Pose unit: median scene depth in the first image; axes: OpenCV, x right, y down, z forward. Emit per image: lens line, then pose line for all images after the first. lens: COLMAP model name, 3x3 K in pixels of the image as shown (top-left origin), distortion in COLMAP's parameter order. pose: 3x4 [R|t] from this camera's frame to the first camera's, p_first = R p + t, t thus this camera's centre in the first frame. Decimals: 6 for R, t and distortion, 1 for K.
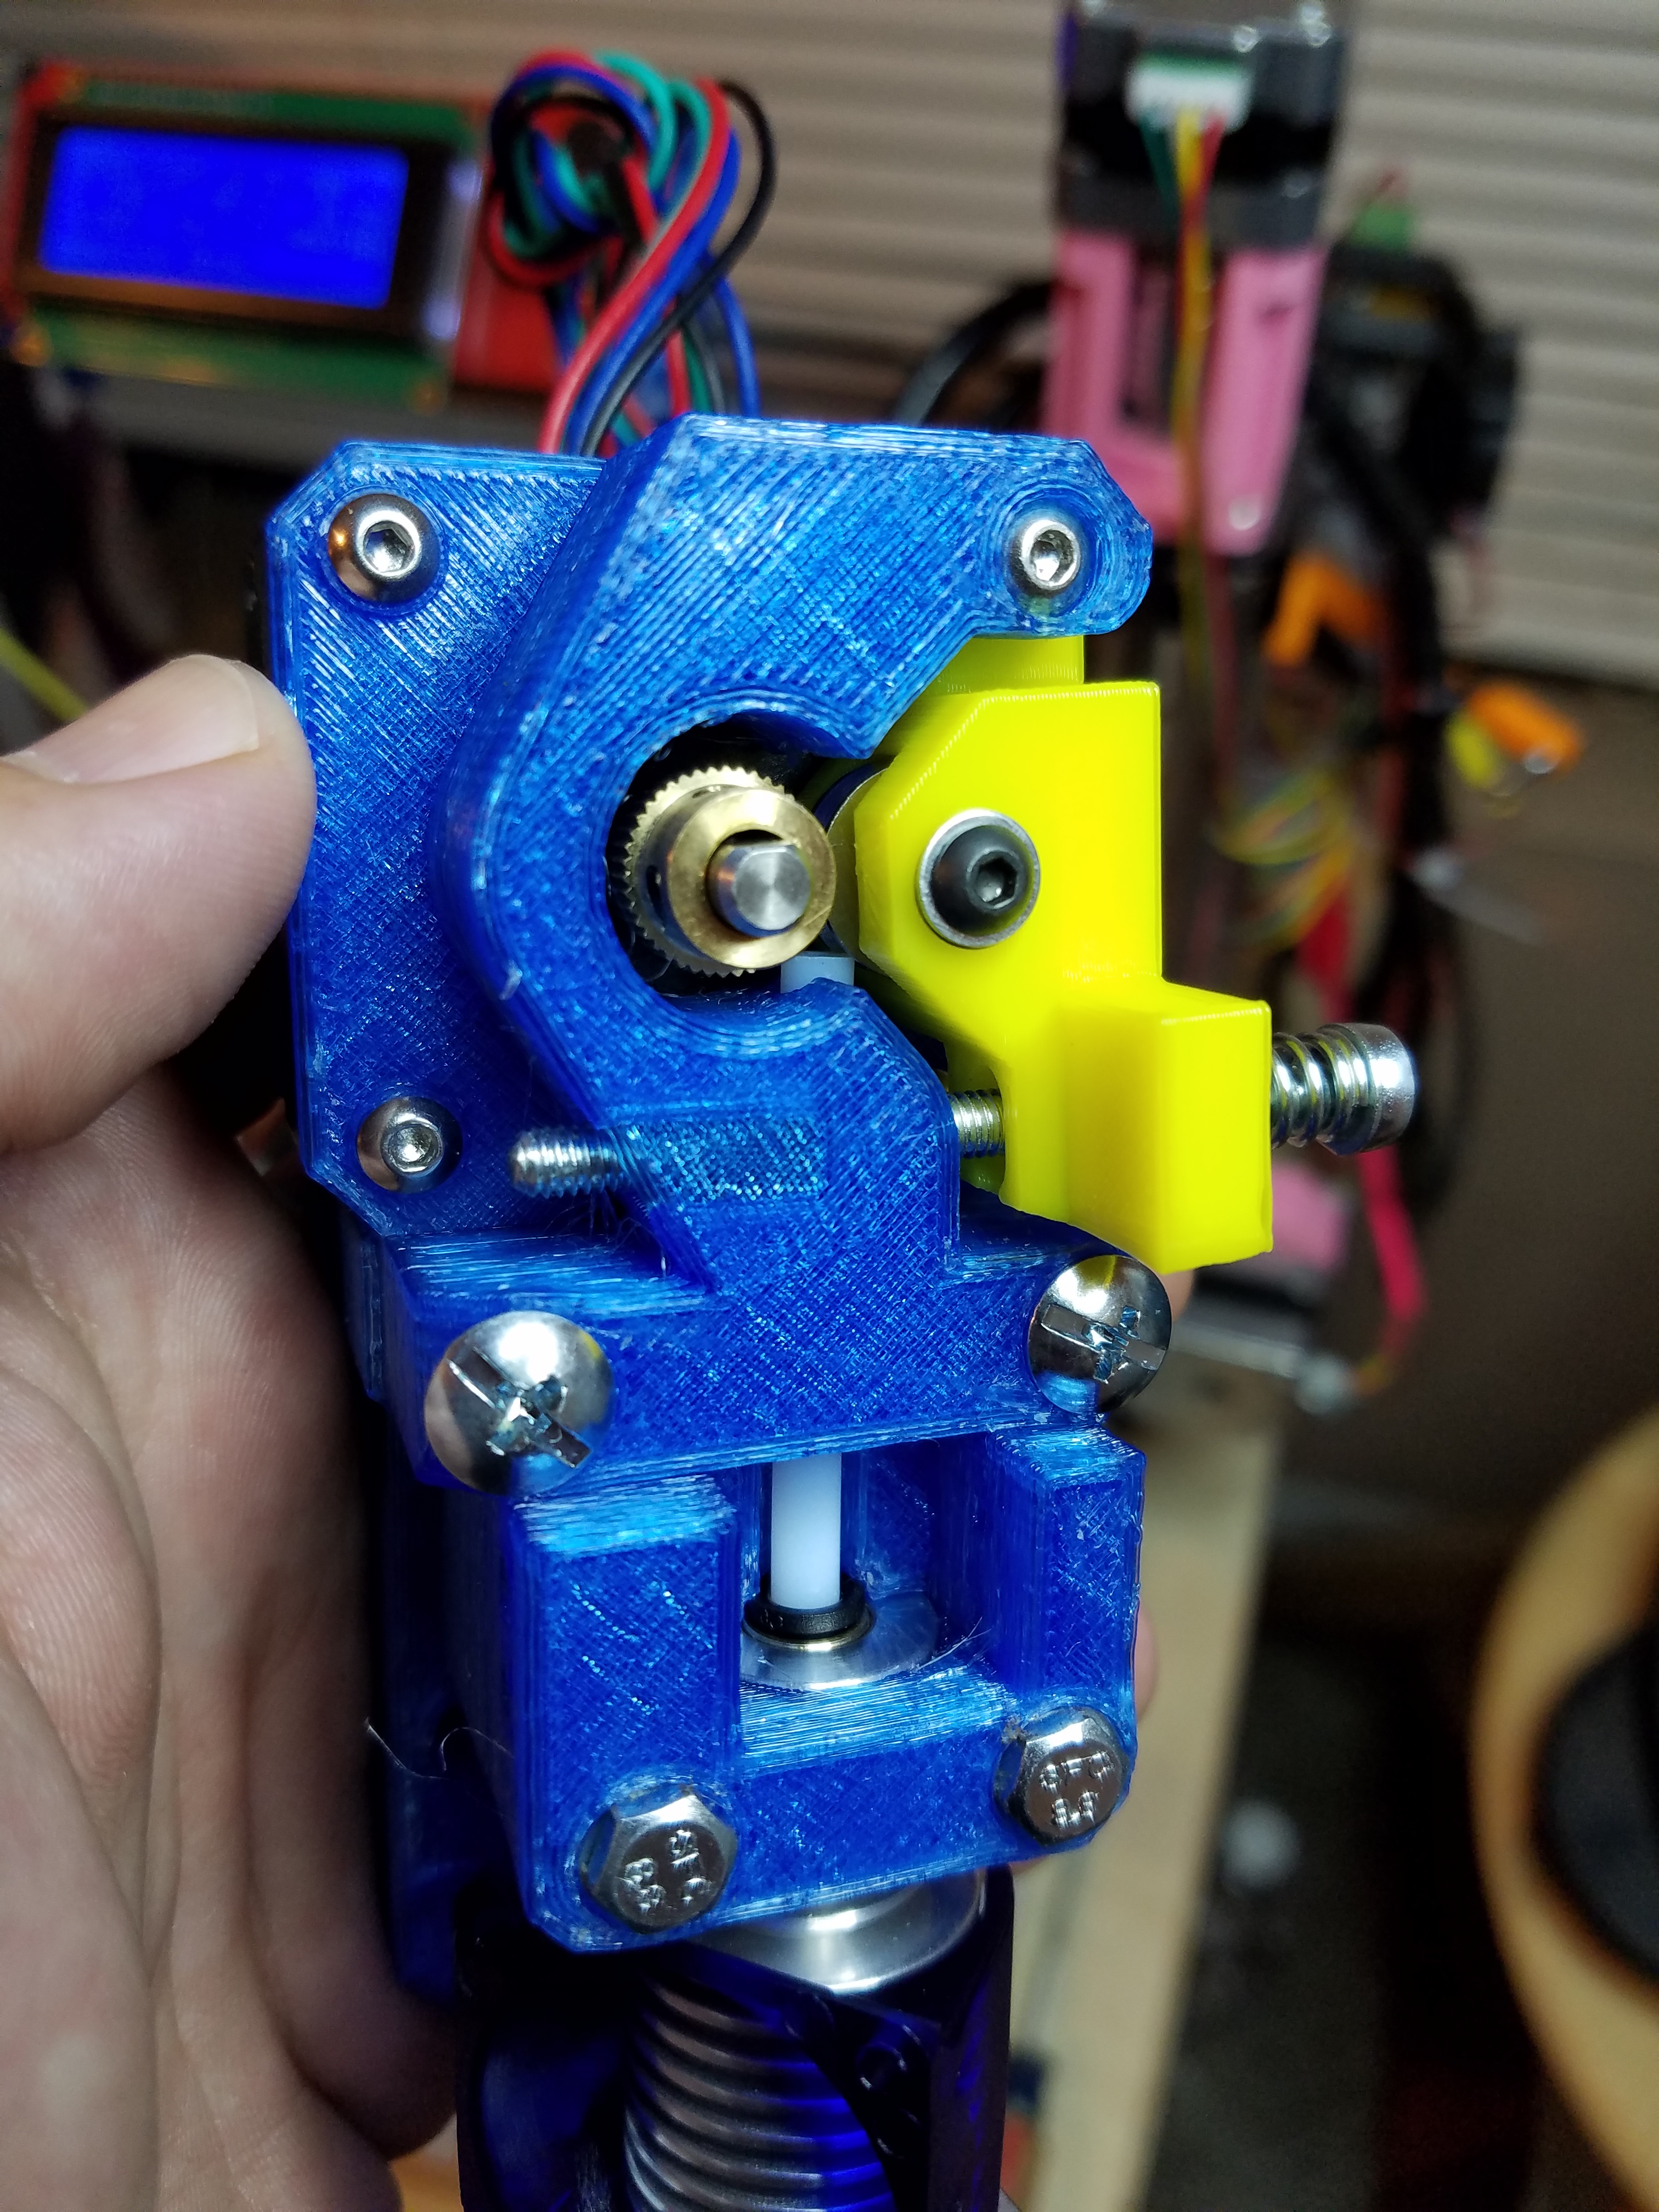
lens RADIAL K [[1750.0, 0, 829.5], [0, 1750.0, 1106.0], [0, 0, 1]] dist [0.287231, -0.706983]
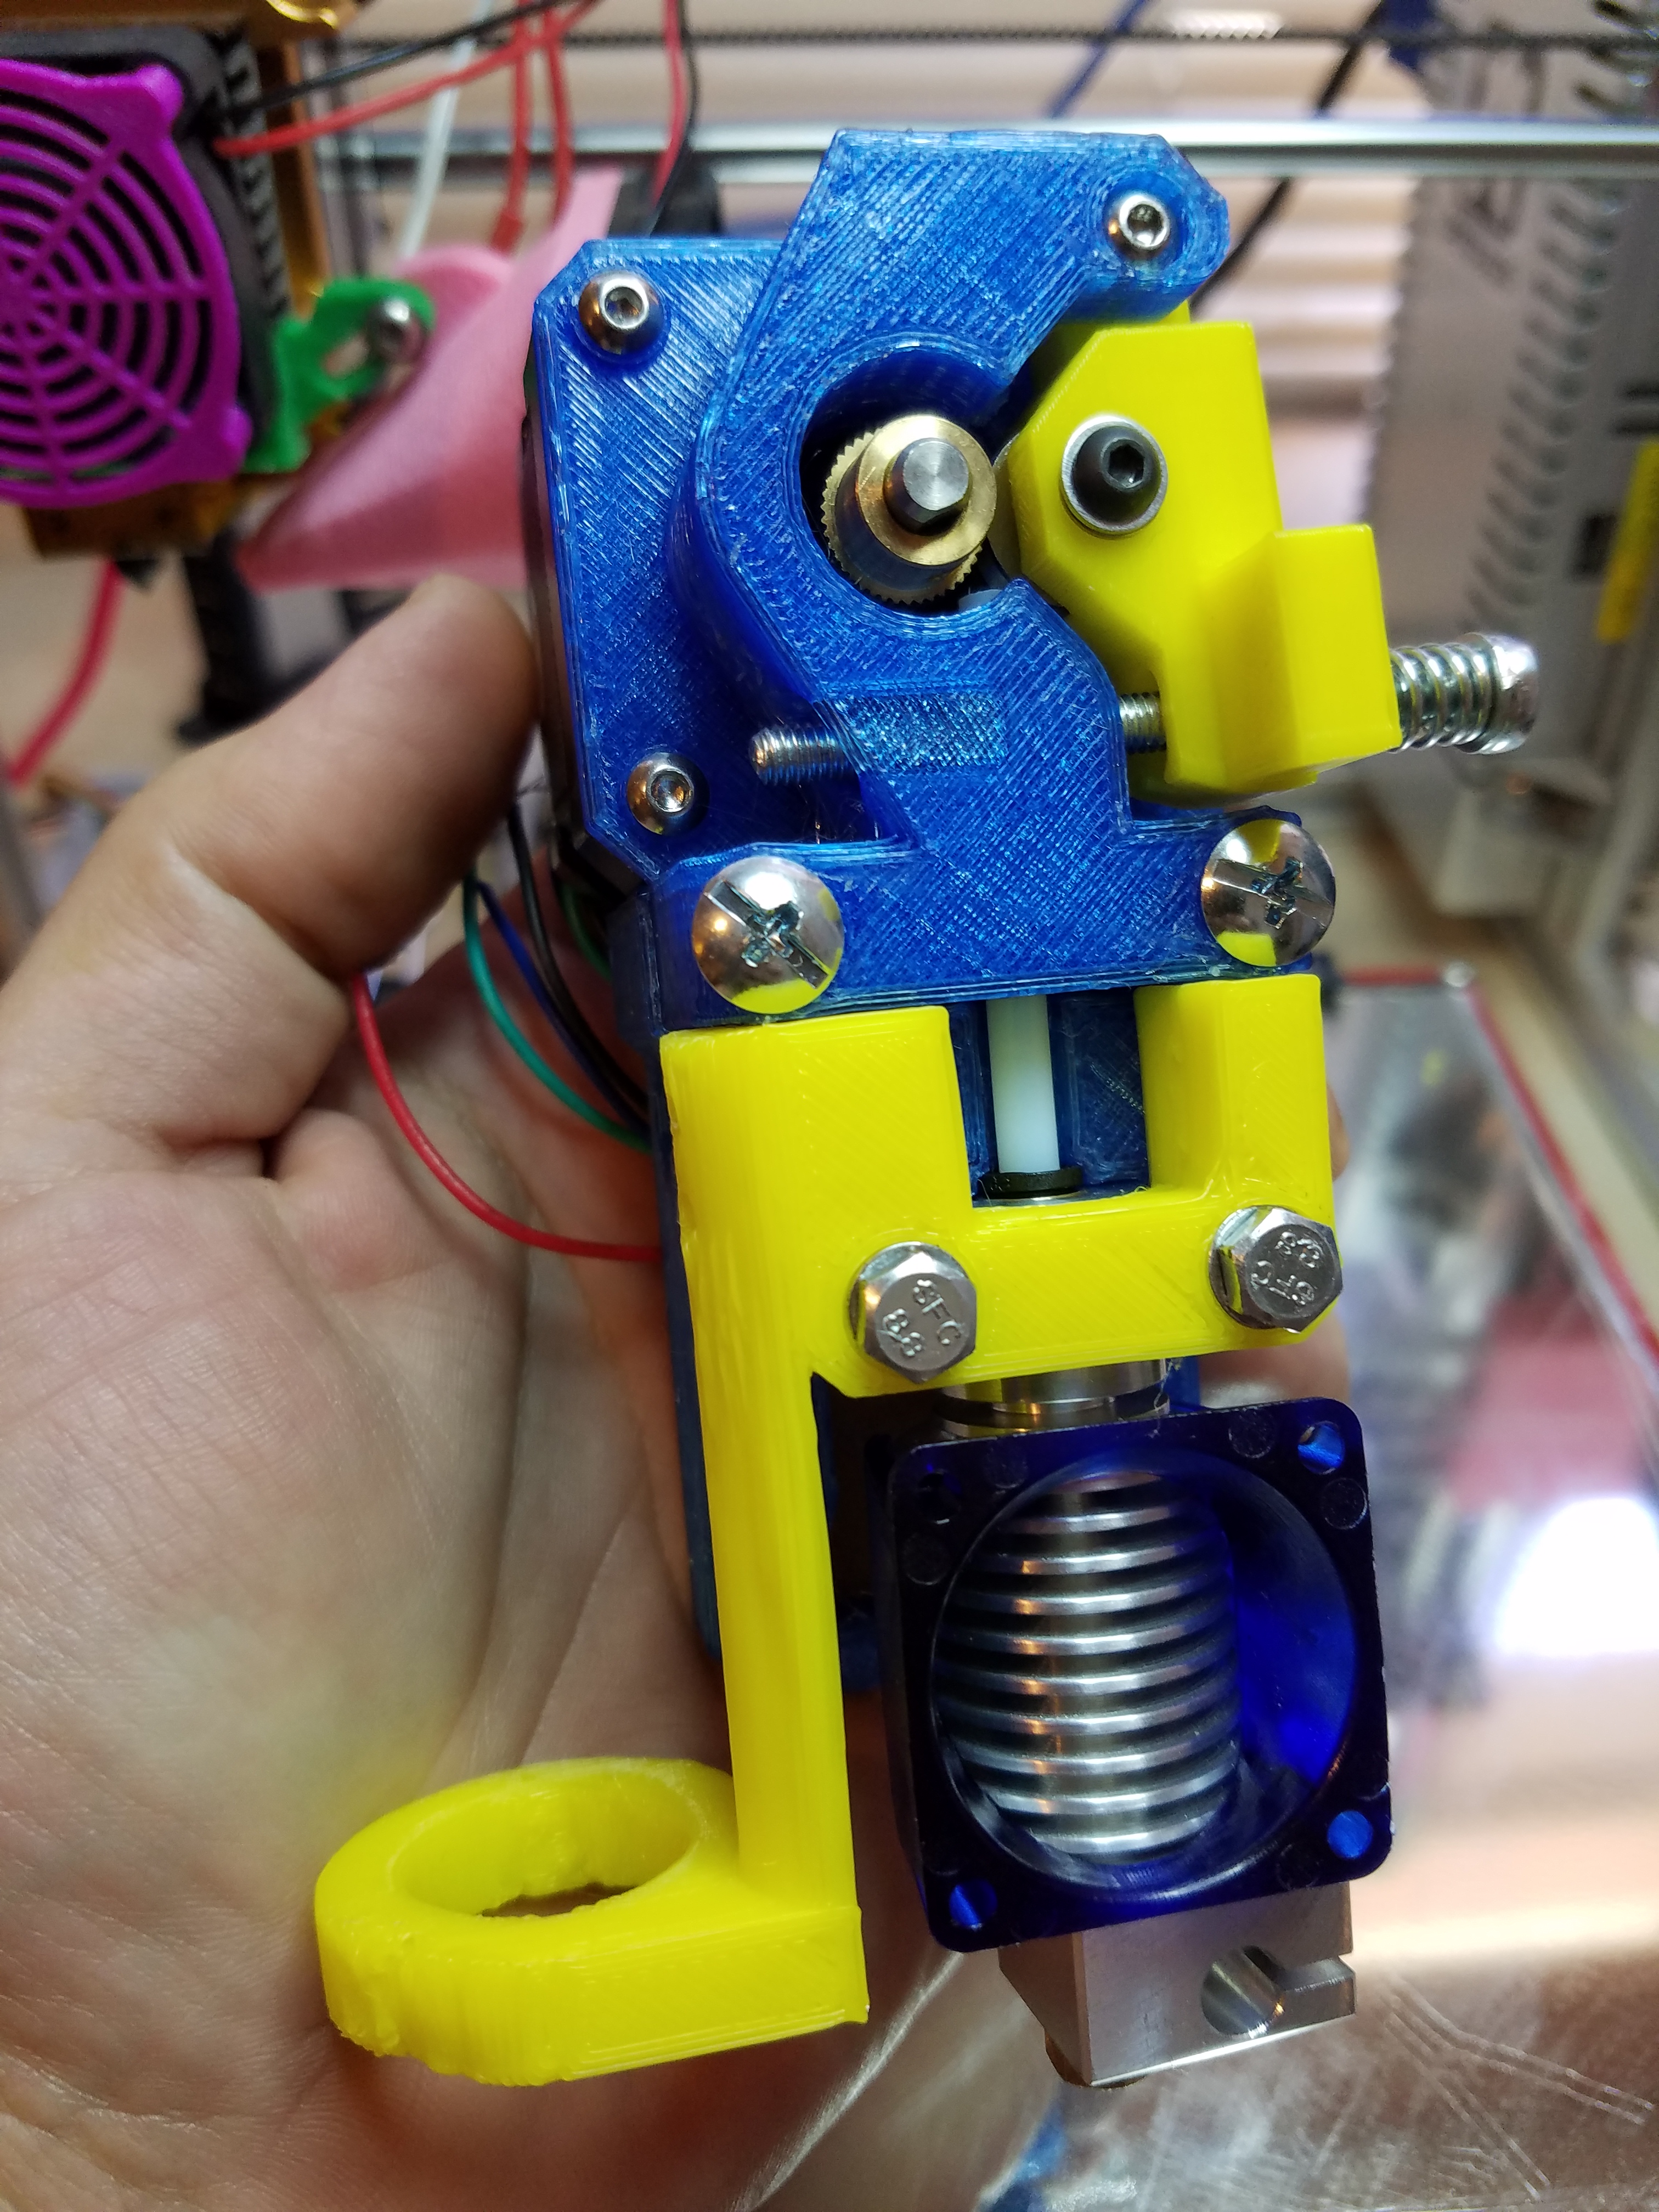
lens RADIAL K [[1750.0, 0, 829.5], [0, 1750.0, 1106.0], [0, 0, 1]] dist [0.287231, -0.706983]
pose [[0.984854, -0.094682, -0.145250, 0.032468], [0.071145, 0.984640, -0.159447, 0.473883], [0.158116, 0.146698, 0.976463, -0.151963]]
